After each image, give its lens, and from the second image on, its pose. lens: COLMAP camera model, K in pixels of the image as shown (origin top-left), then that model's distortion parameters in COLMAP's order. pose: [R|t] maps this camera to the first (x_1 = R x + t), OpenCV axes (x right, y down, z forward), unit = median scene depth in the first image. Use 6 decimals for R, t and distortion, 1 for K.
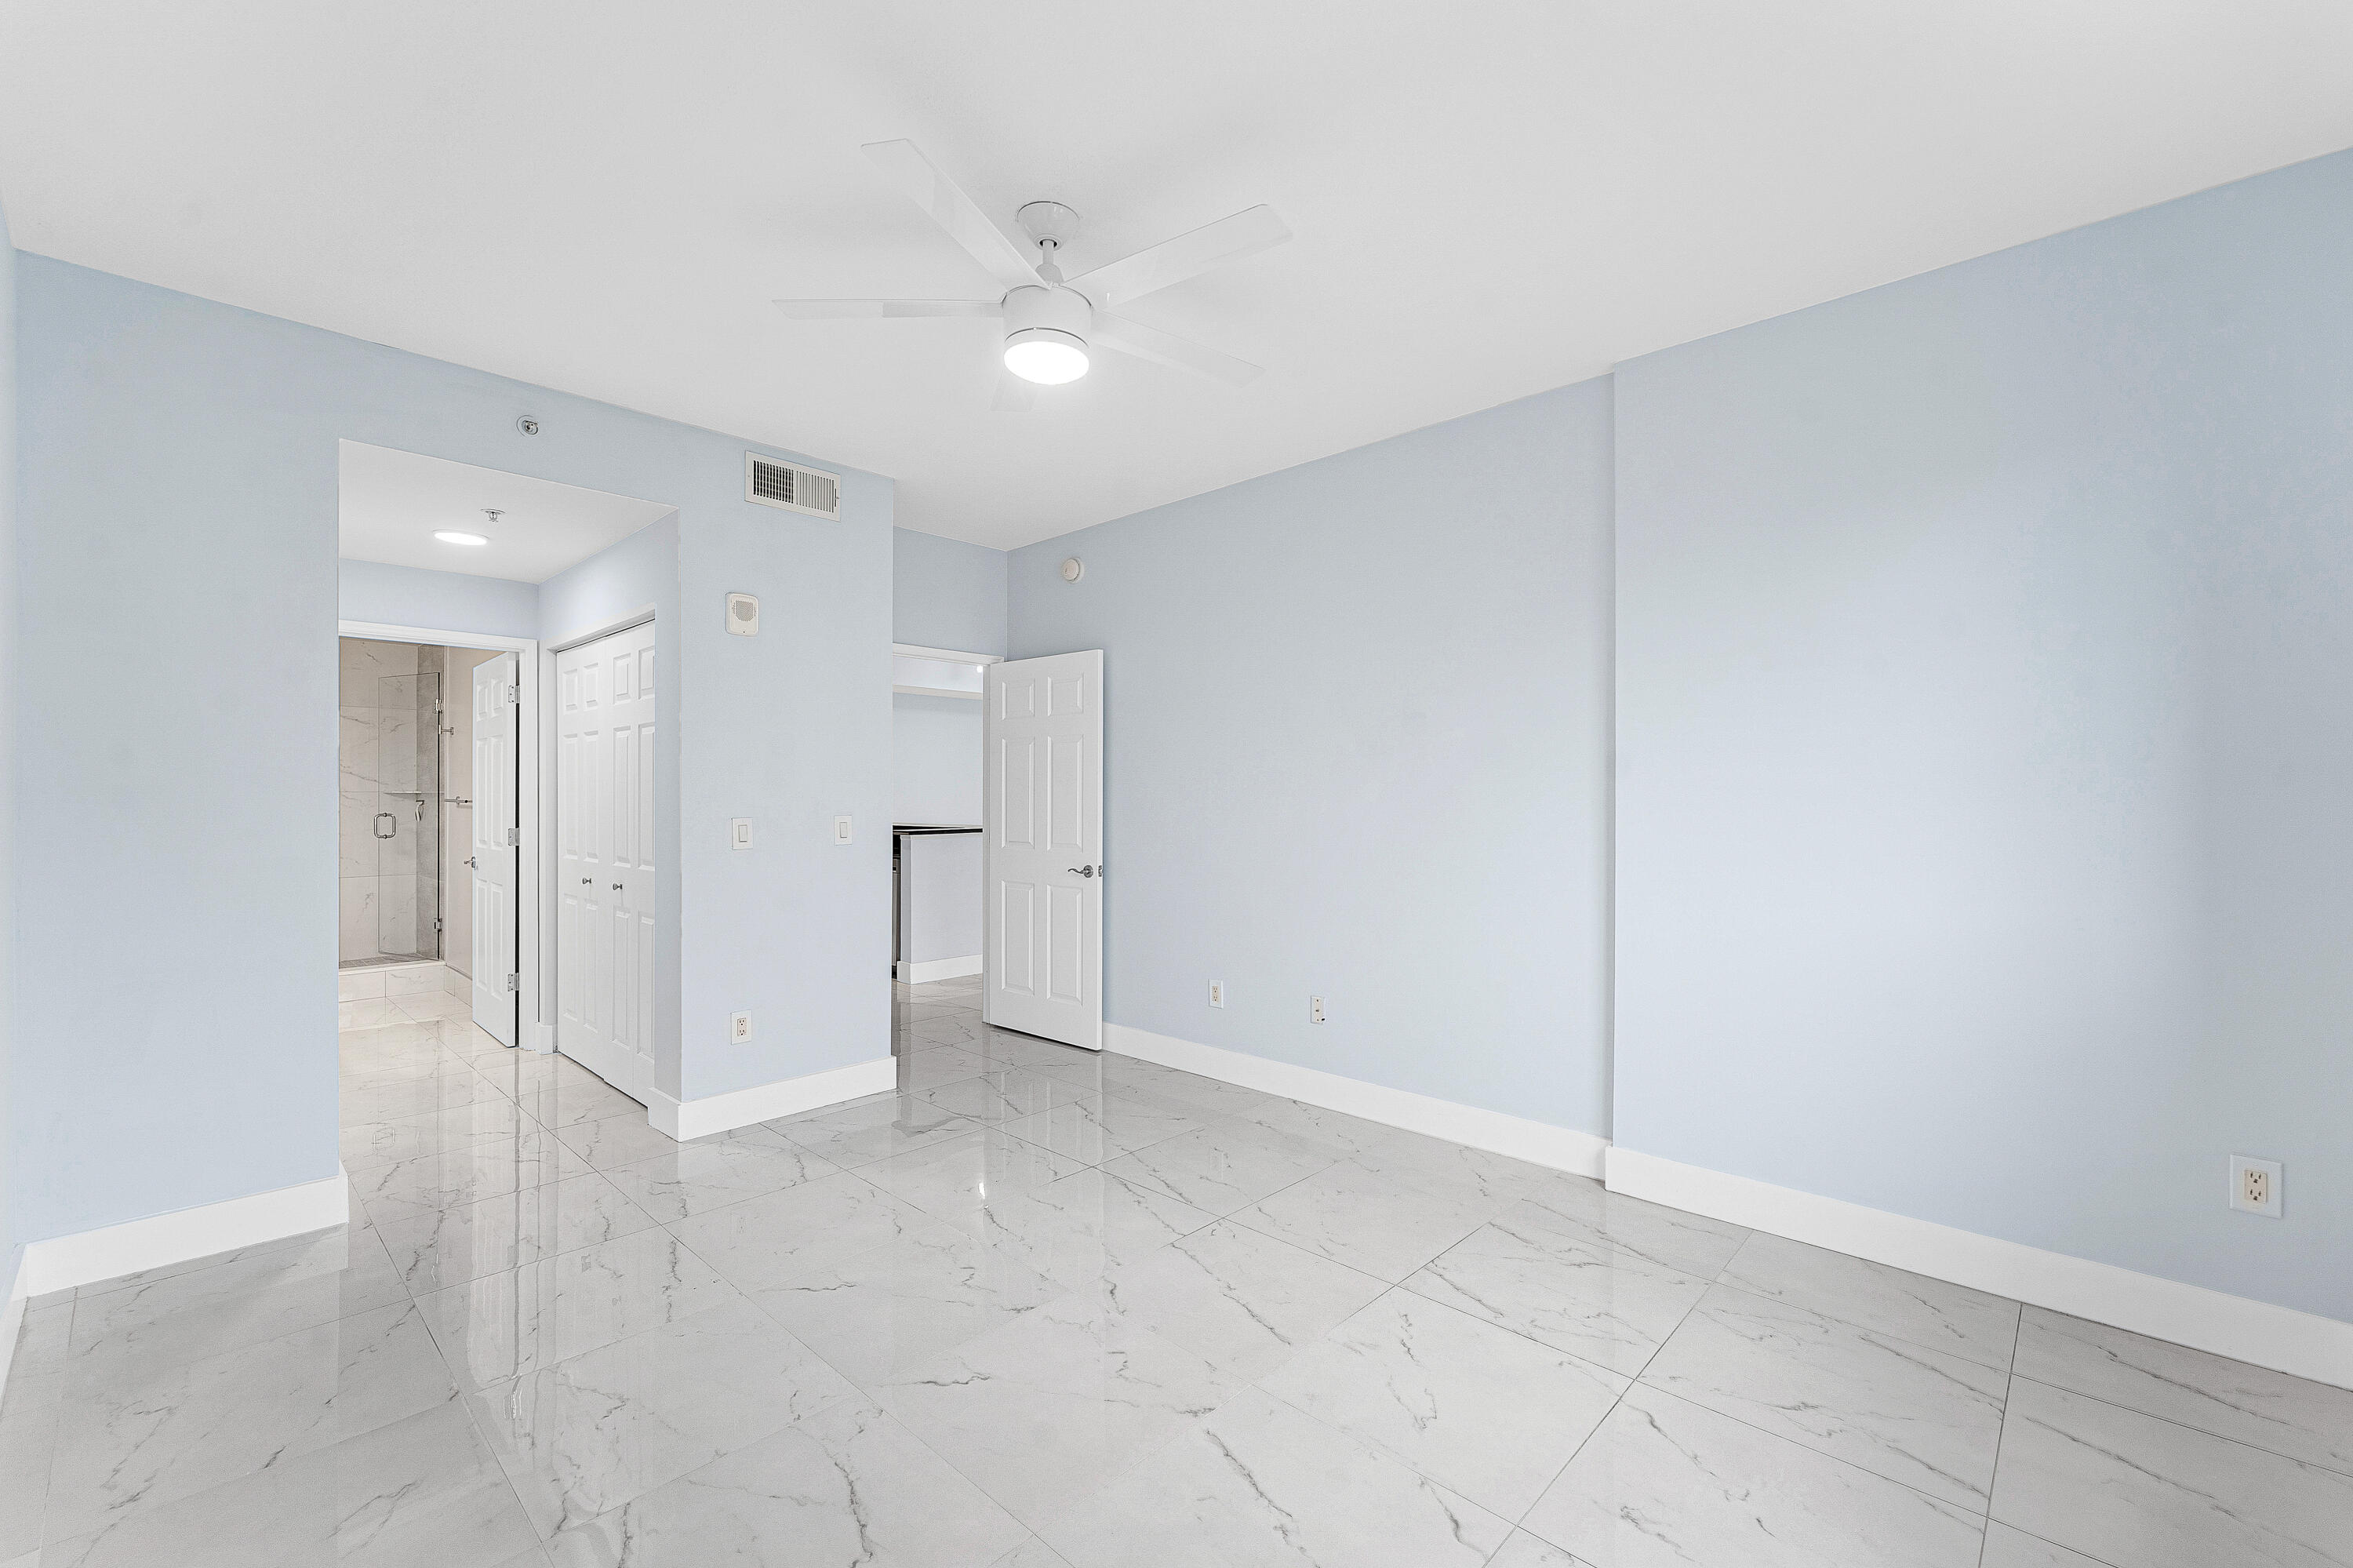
lens RADIAL K [[963.4, 0, 1155.9], [0, 963.4, 796.5], [0, 0, 1]] dist [-0.000844, -0.000226]
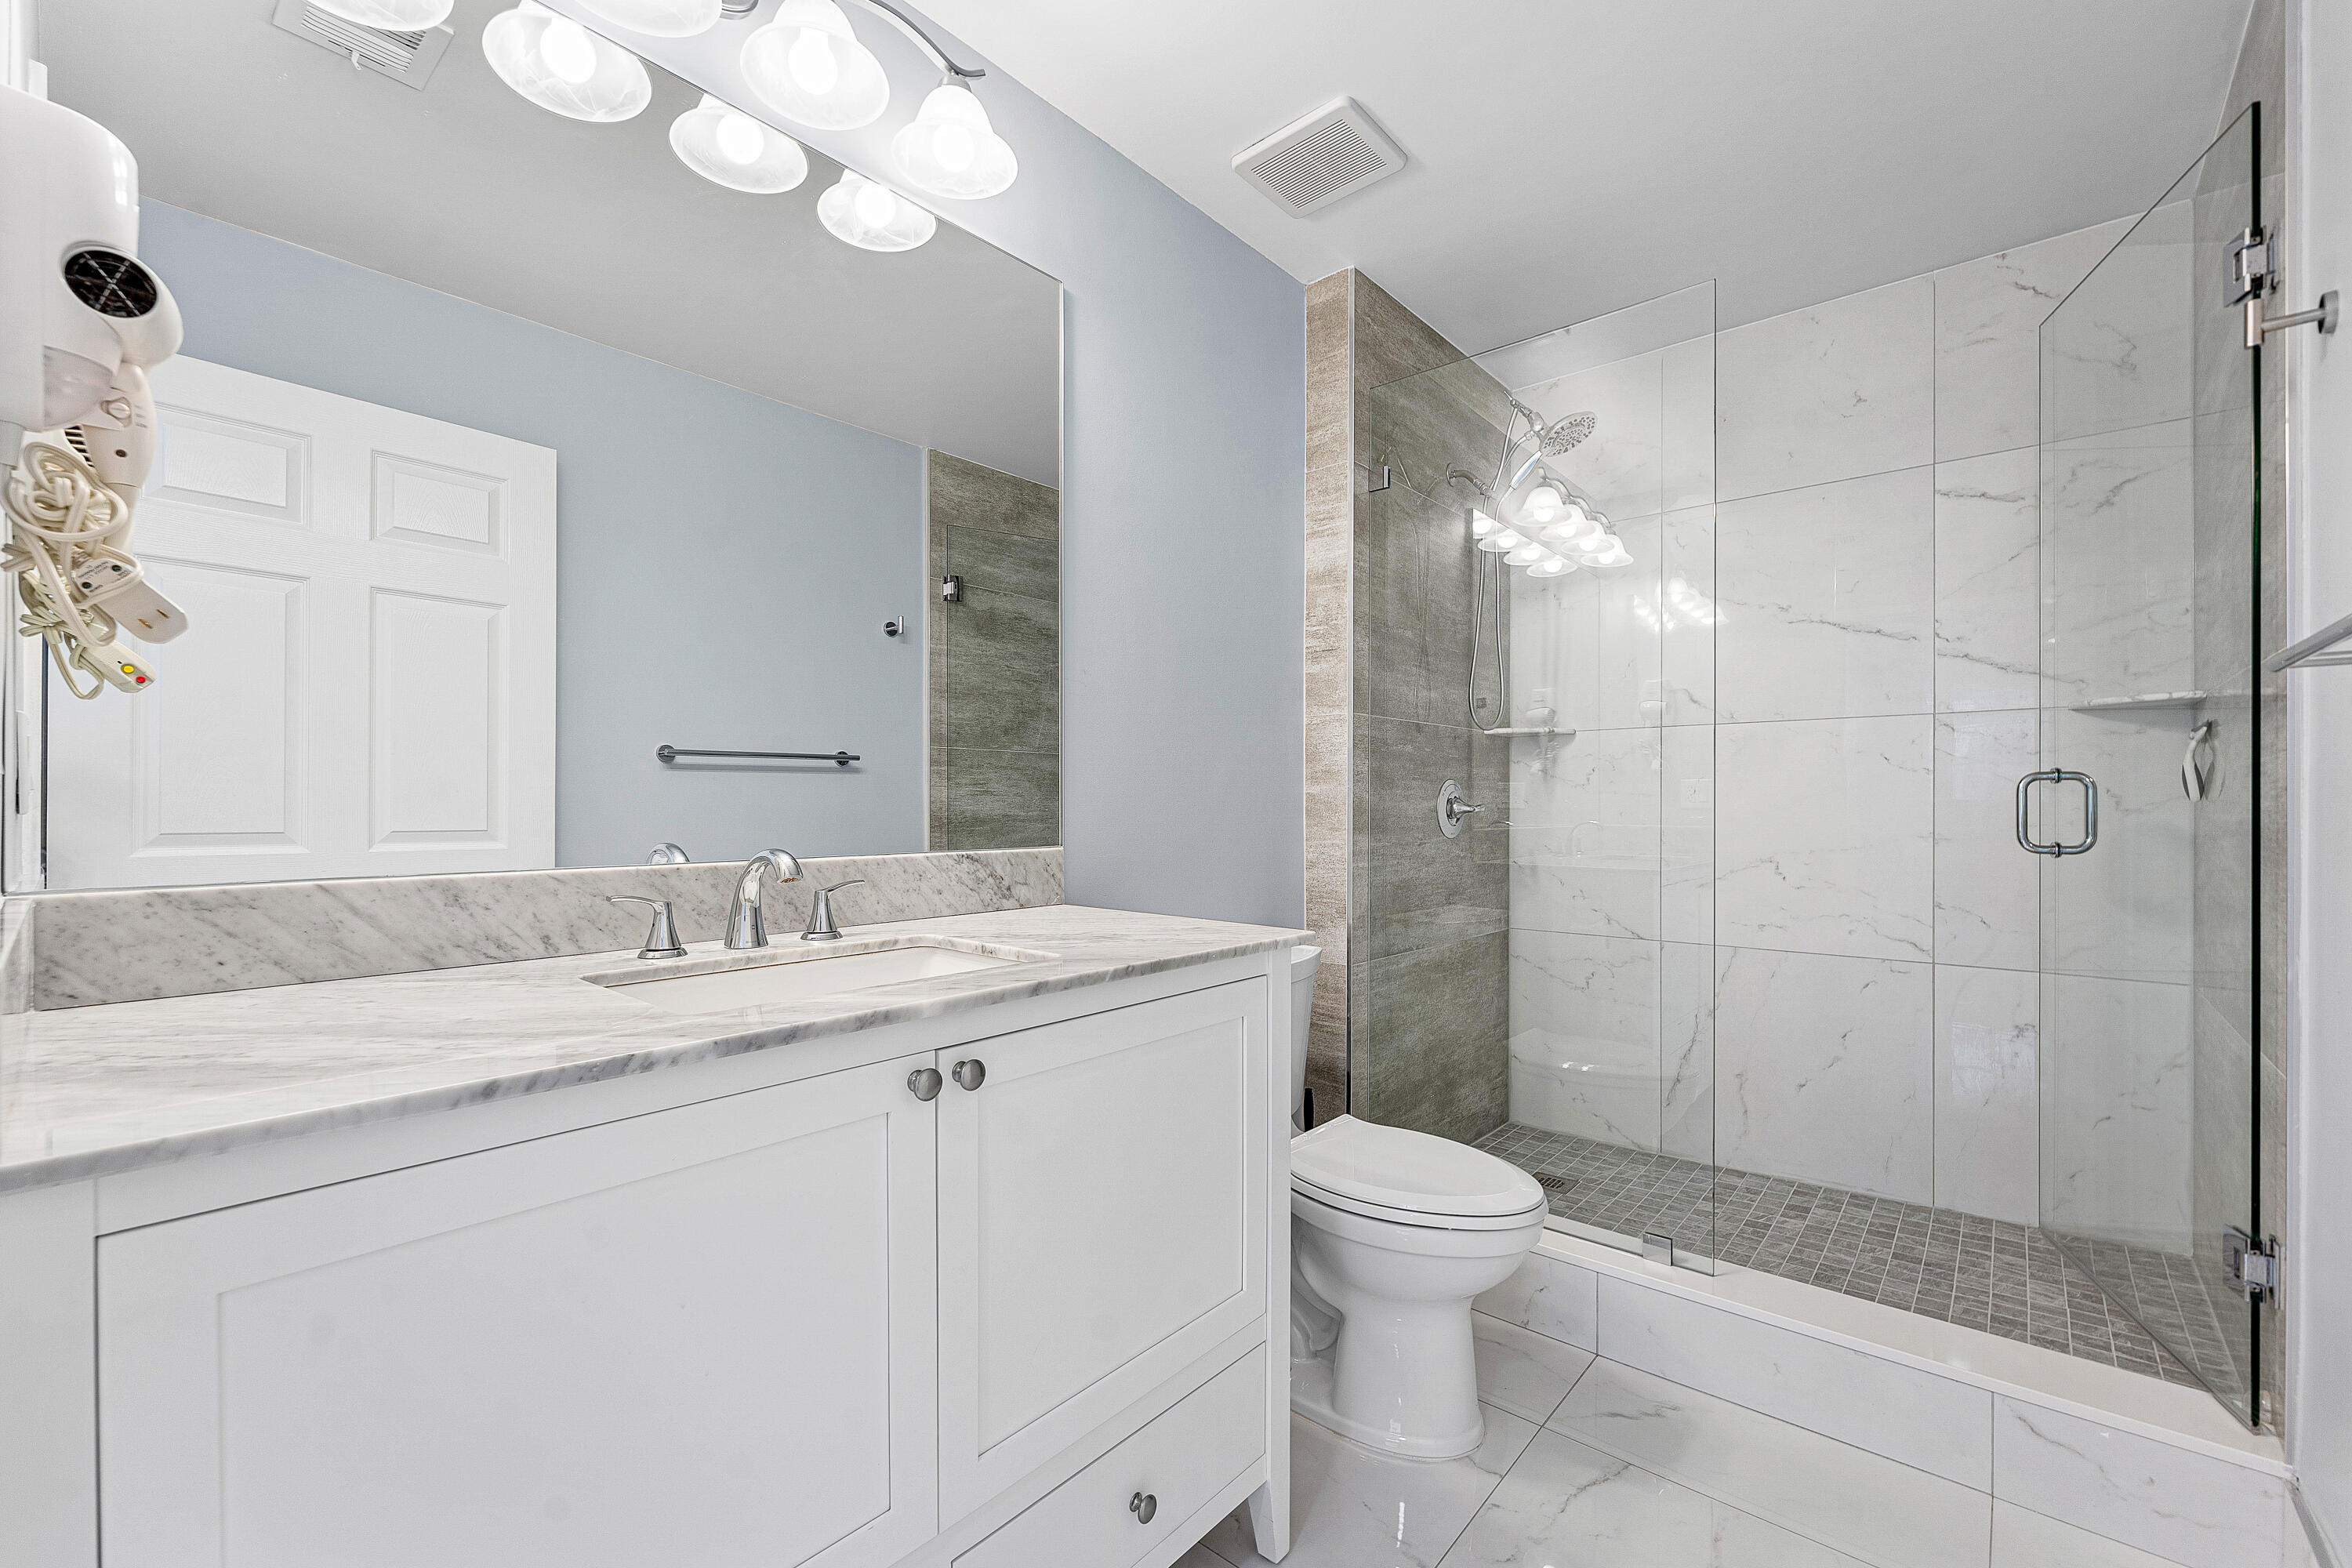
lens RADIAL K [[962.9, 0, 1166.8], [0, 962.9, 813.3], [0, 0, 1]] dist [-0.000844, -0.000226]
pose [[0.040261, 0.001814, -0.999188, -0.504940], [0.002159, 0.999996, 0.001903, 0.028823], [0.999187, -0.002234, 0.040257, 0.699179]]
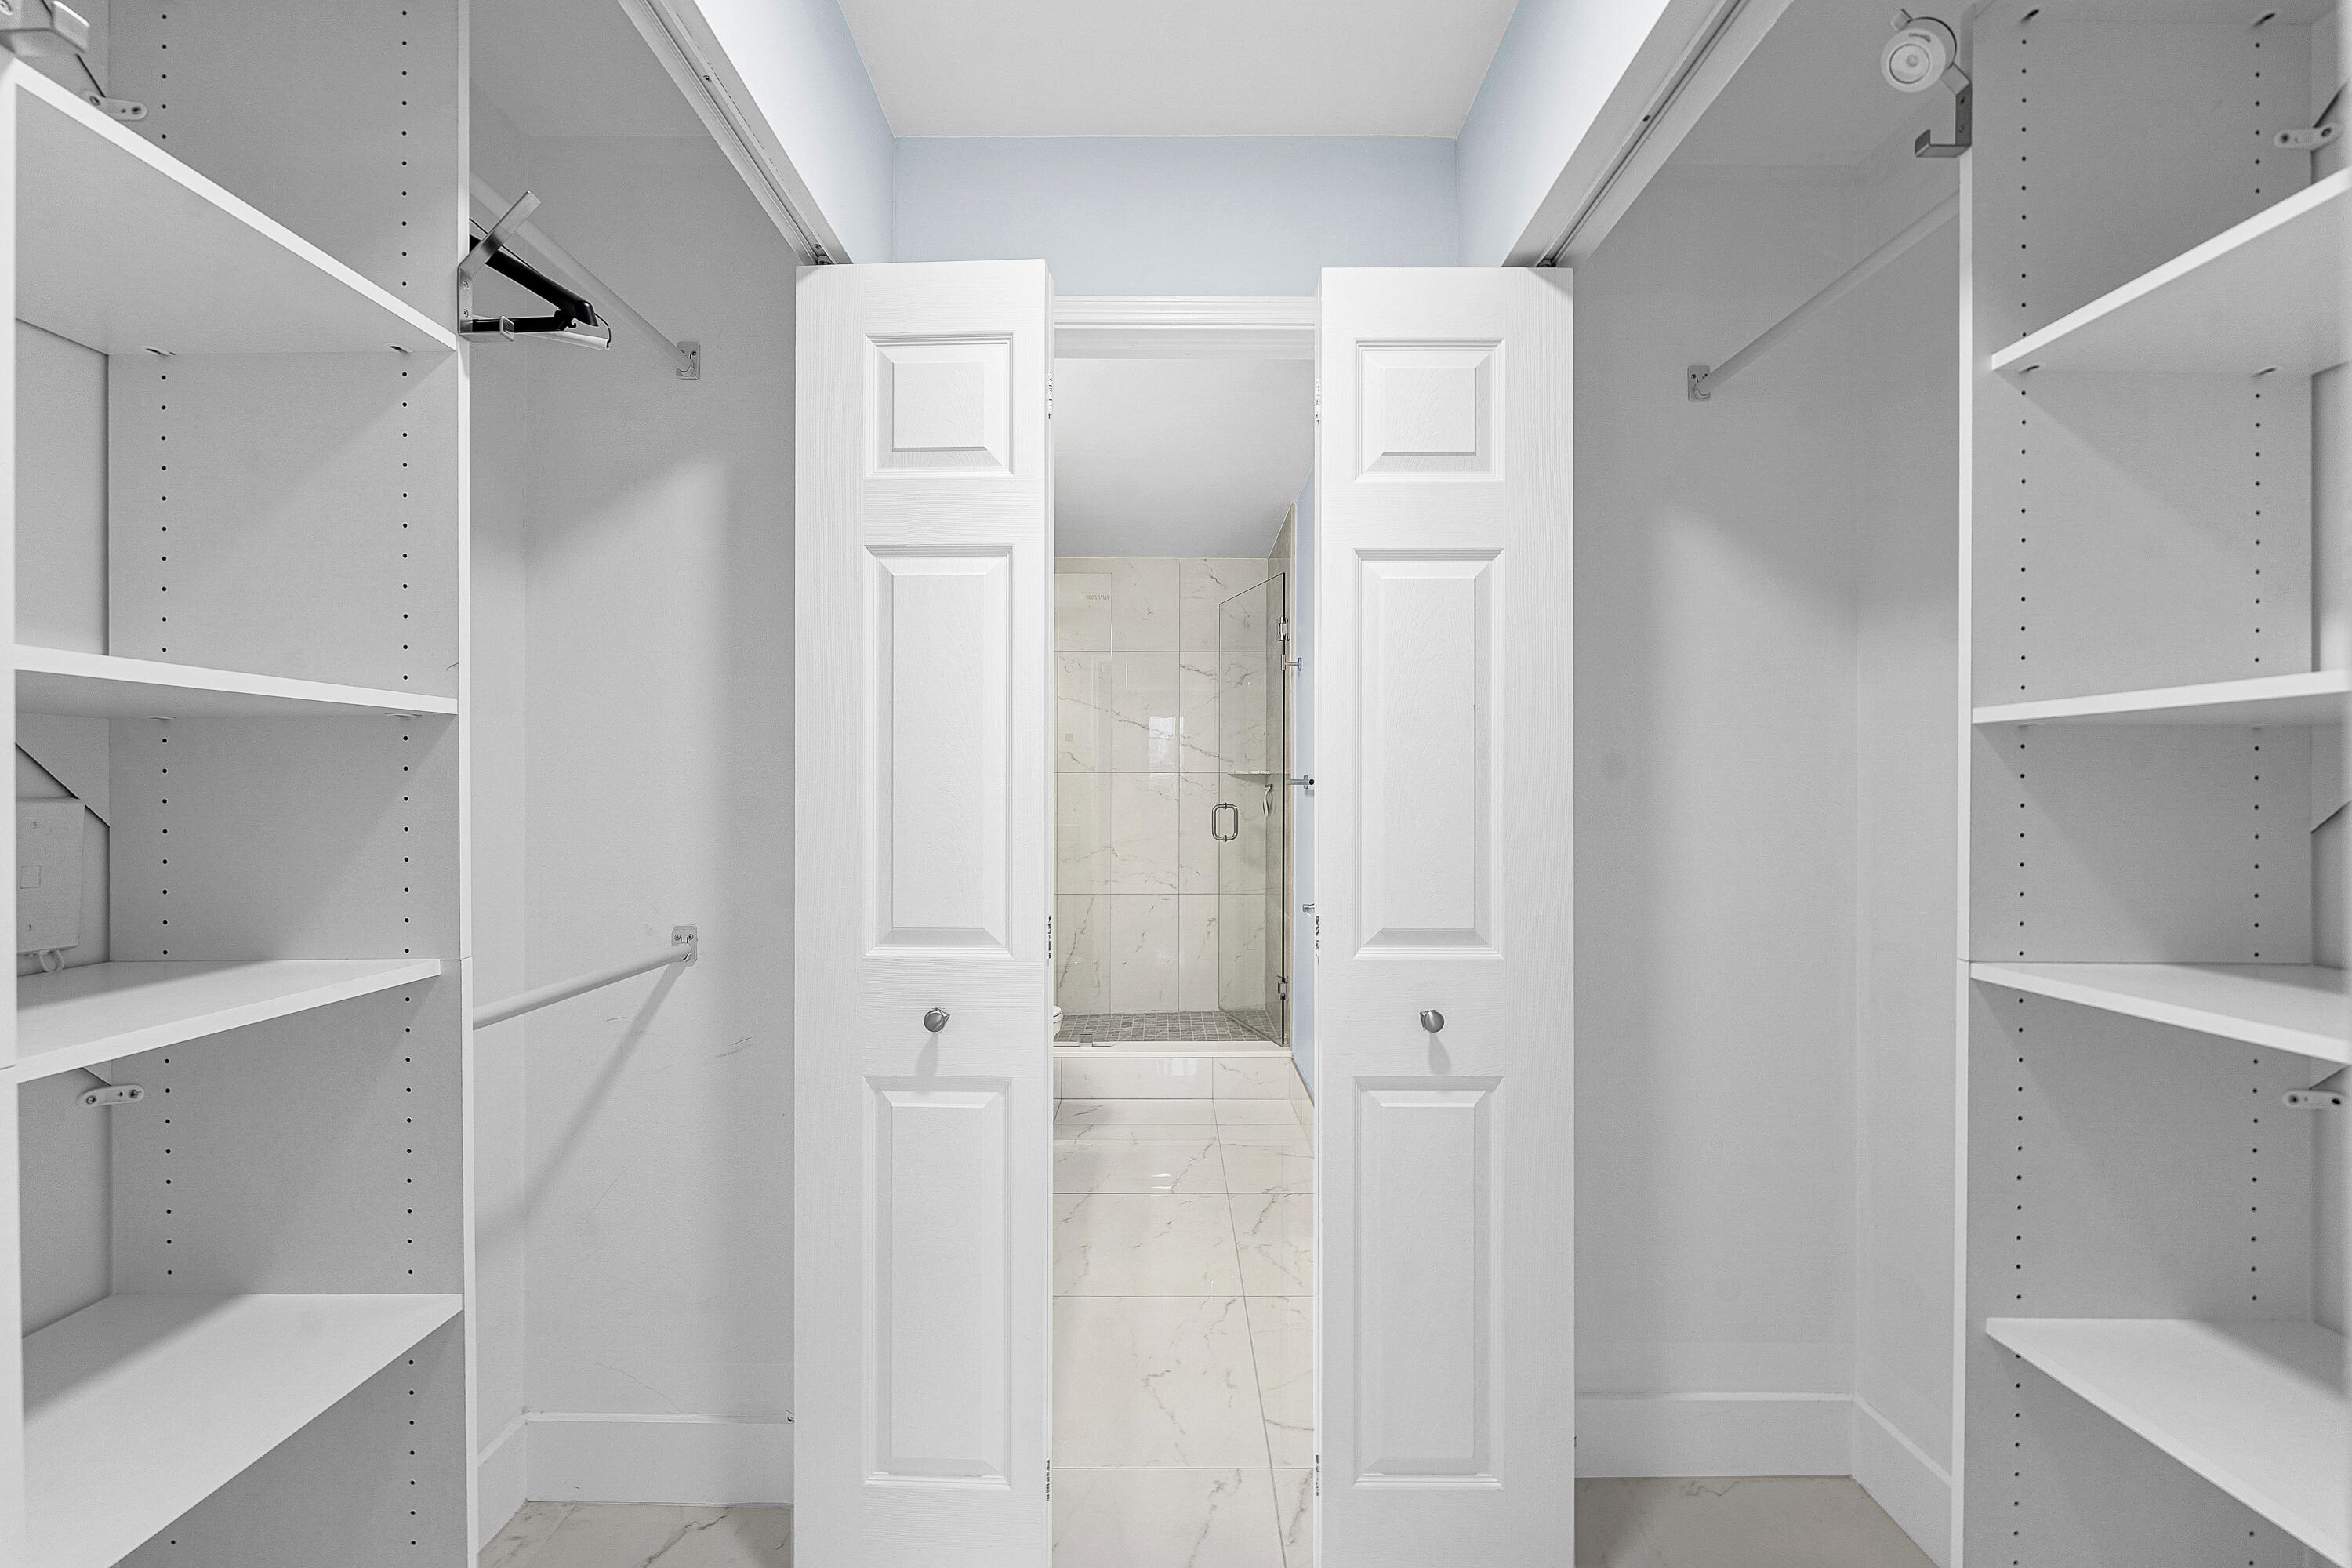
lens RADIAL K [[962.9, 0, 1184.6], [0, 962.9, 782.0], [0, 0, 1]] dist [-0.000844, -0.000226]
pose [[0.706934, -0.003252, -0.707272, -0.335406], [-0.002657, 0.999970, -0.007254, 0.007173], [0.707274, 0.007007, 0.706905, 0.491011]]
